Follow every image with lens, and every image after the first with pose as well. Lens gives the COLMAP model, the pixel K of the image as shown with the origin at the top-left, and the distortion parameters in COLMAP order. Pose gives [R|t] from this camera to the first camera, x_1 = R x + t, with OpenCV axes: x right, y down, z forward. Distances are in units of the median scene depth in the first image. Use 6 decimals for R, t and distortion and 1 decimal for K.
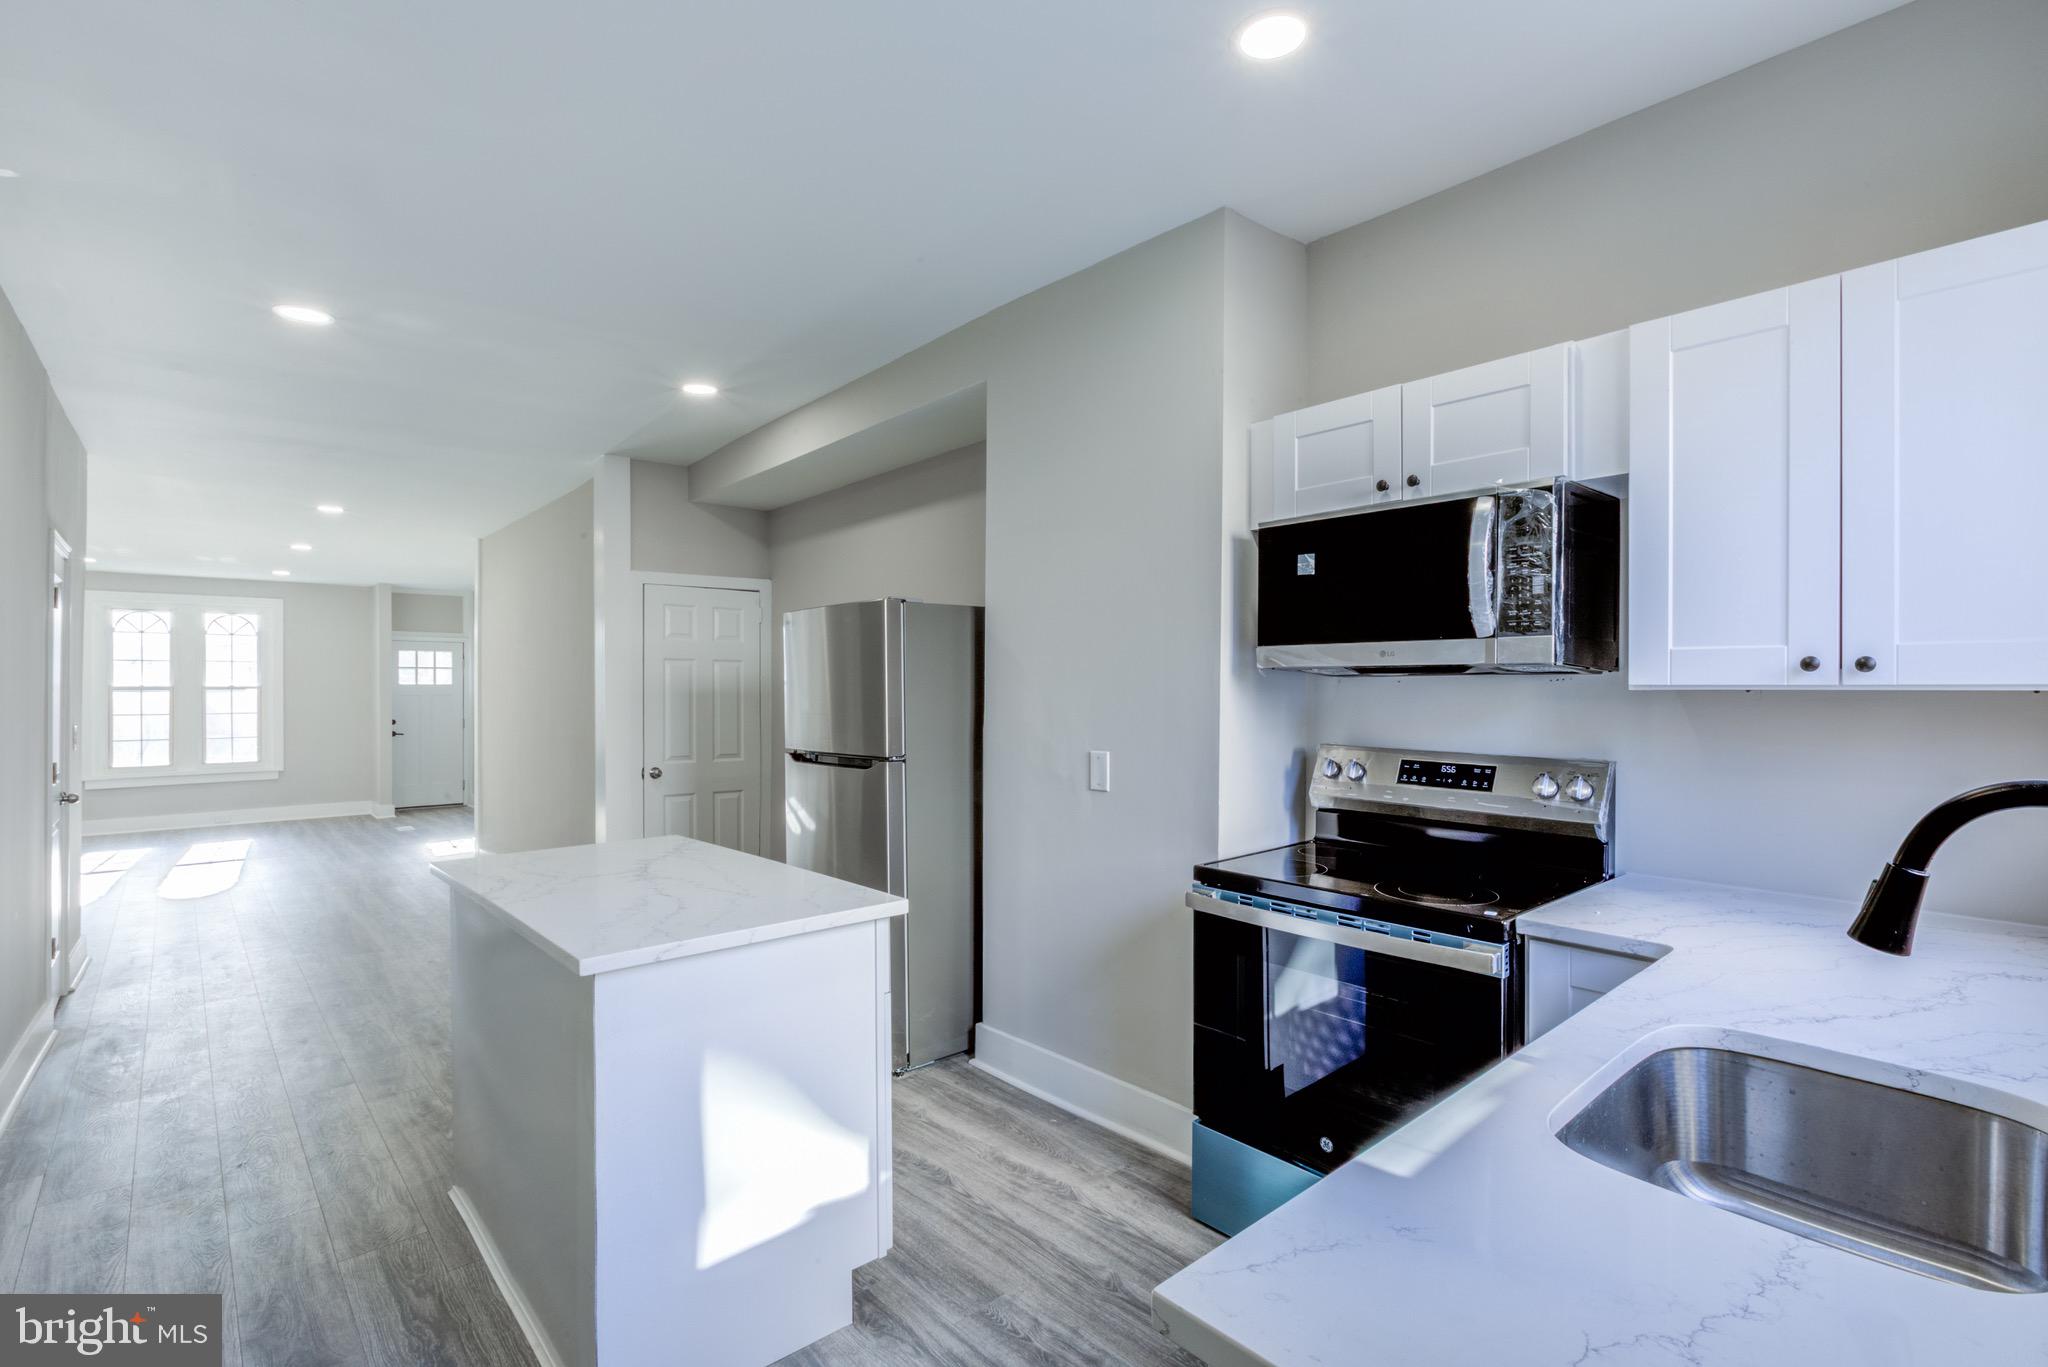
lens RADIAL K [[956.9, 0, 1017.8], [0, 956.9, 691.2], [0, 0, 1]] dist [0.000327, 0.000264]
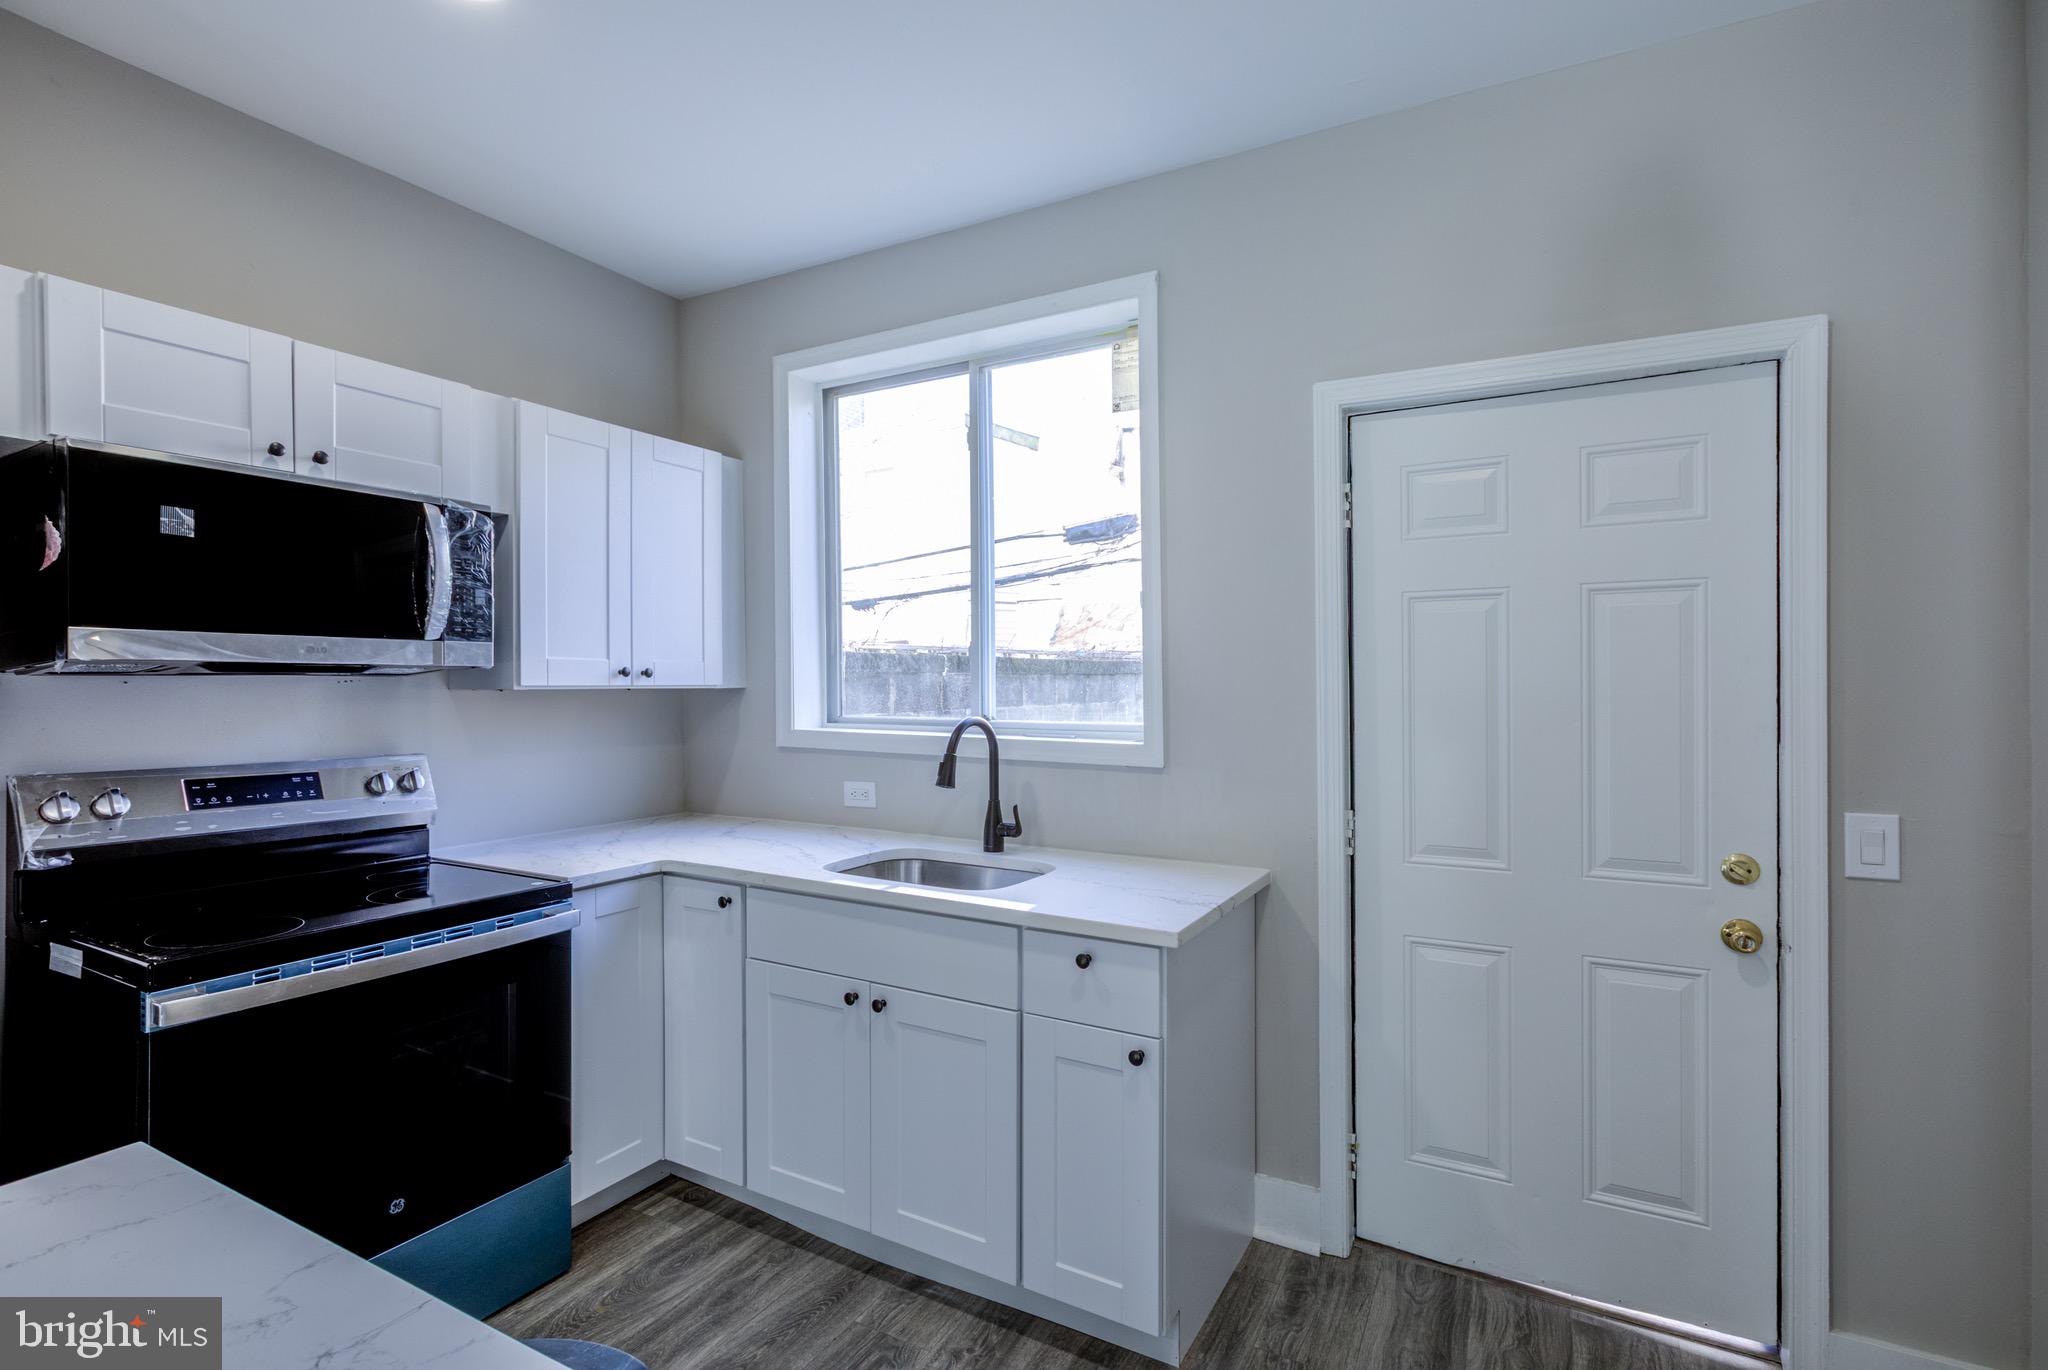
lens RADIAL K [[956.9, 0, 1024.1], [0, 956.9, 680.9], [0, 0, 1]] dist [0.000327, 0.000264]
pose [[-0.305326, 0.009270, 0.952203, -0.572826], [0.011902, 0.999912, -0.005918, 0.002049], [-0.952173, 0.009526, -0.305410, 0.580114]]
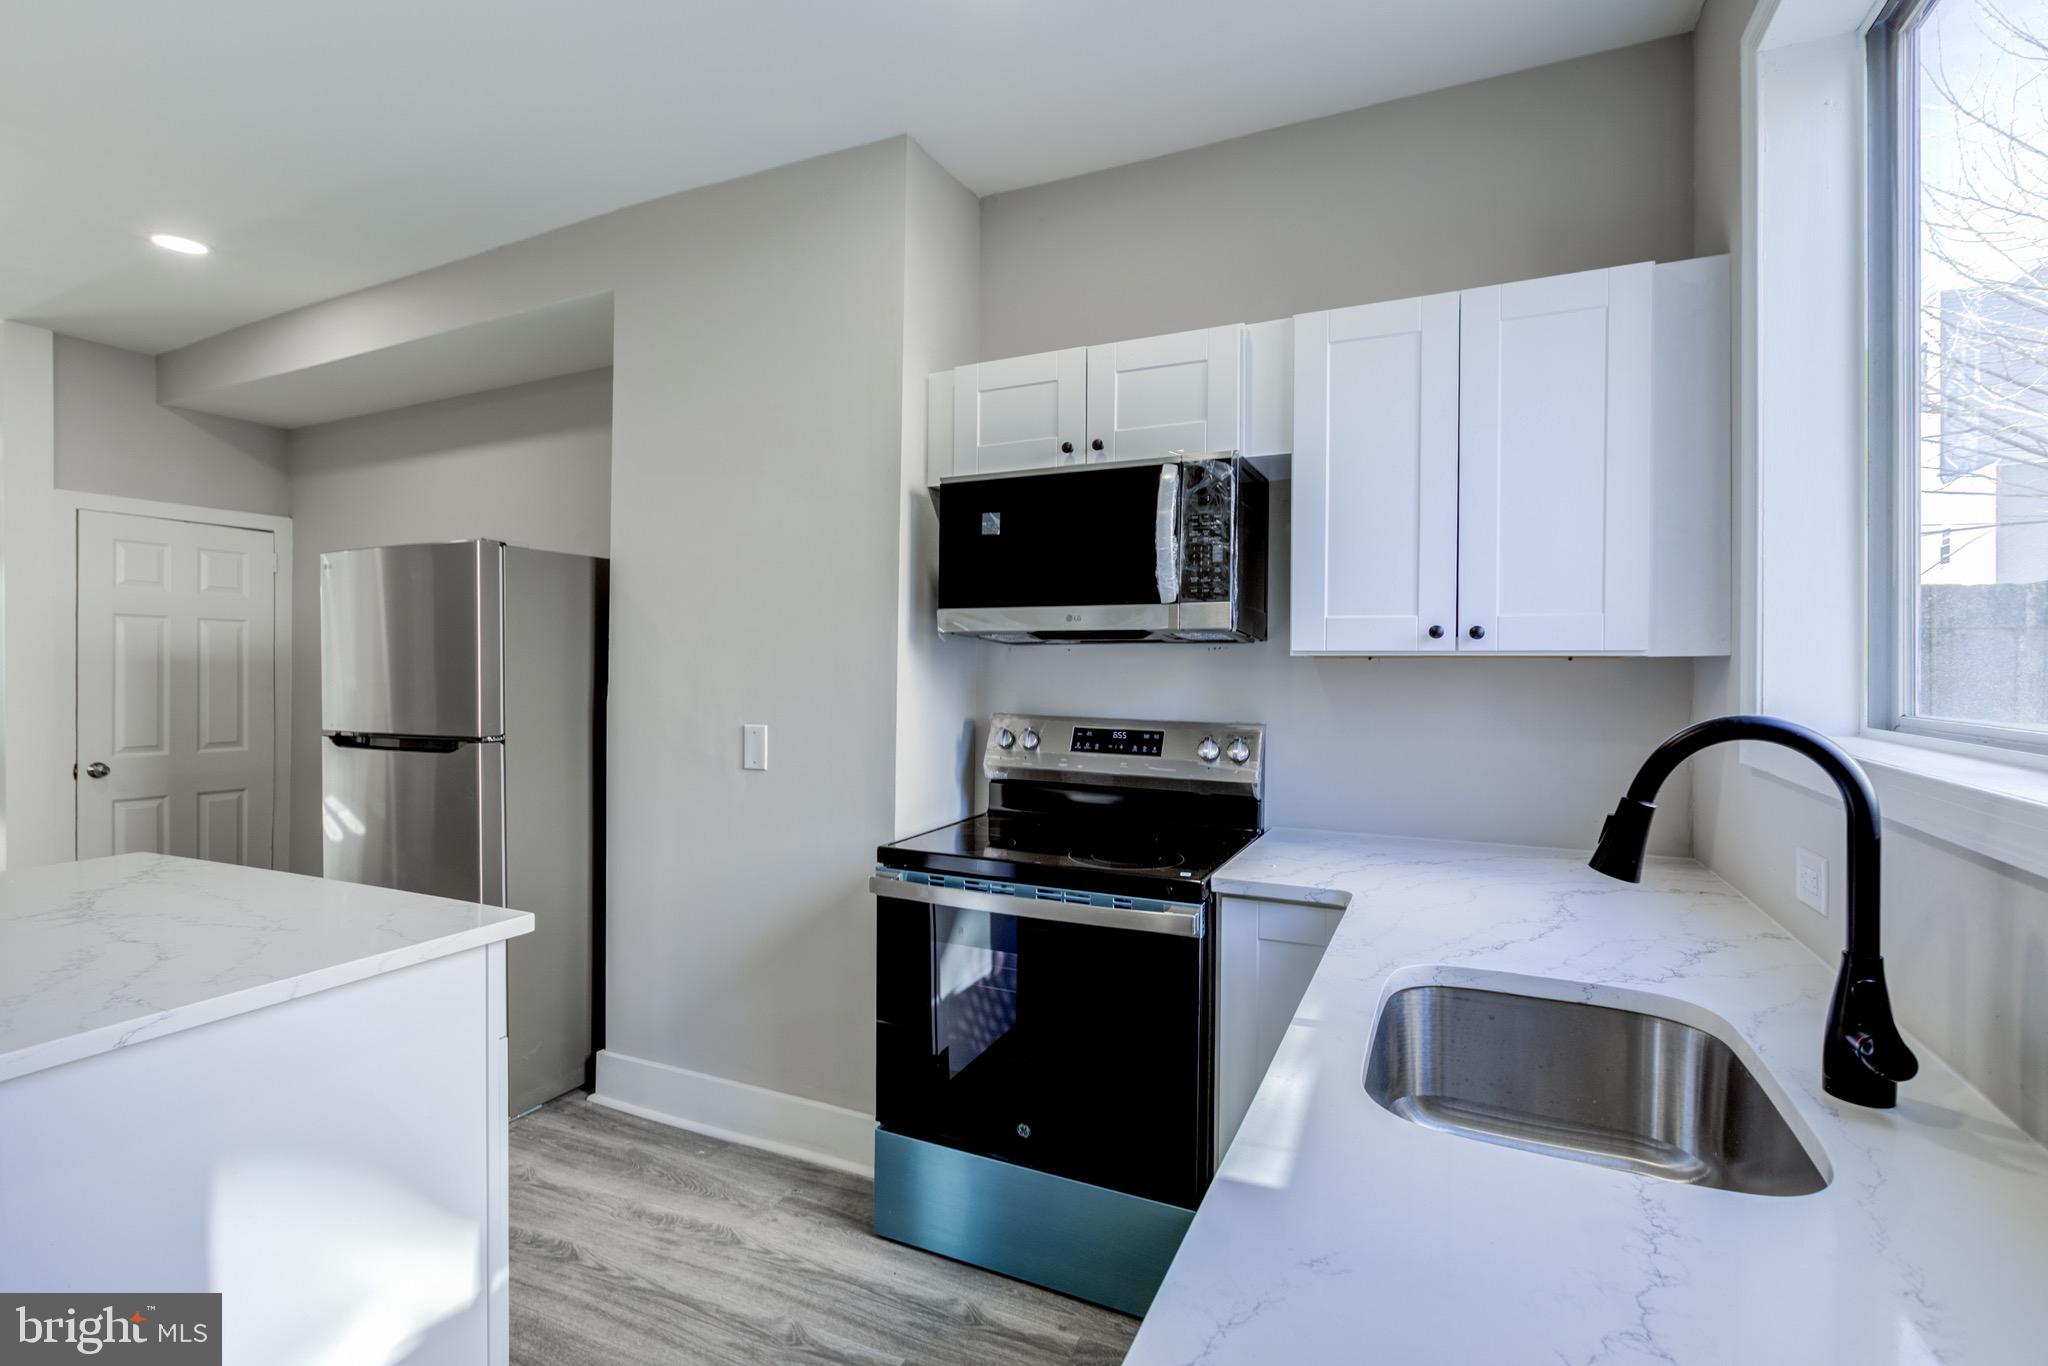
lens RADIAL K [[956.9, 0, 1021.5], [0, 956.9, 677.8], [0, 0, 1]] dist [0.000327, 0.000264]
pose [[0.917395, 0.004978, 0.397946, -0.048818], [-0.006506, 0.999976, 0.002489, 0.017745], [-0.397924, -0.004873, 0.917405, 0.105819]]
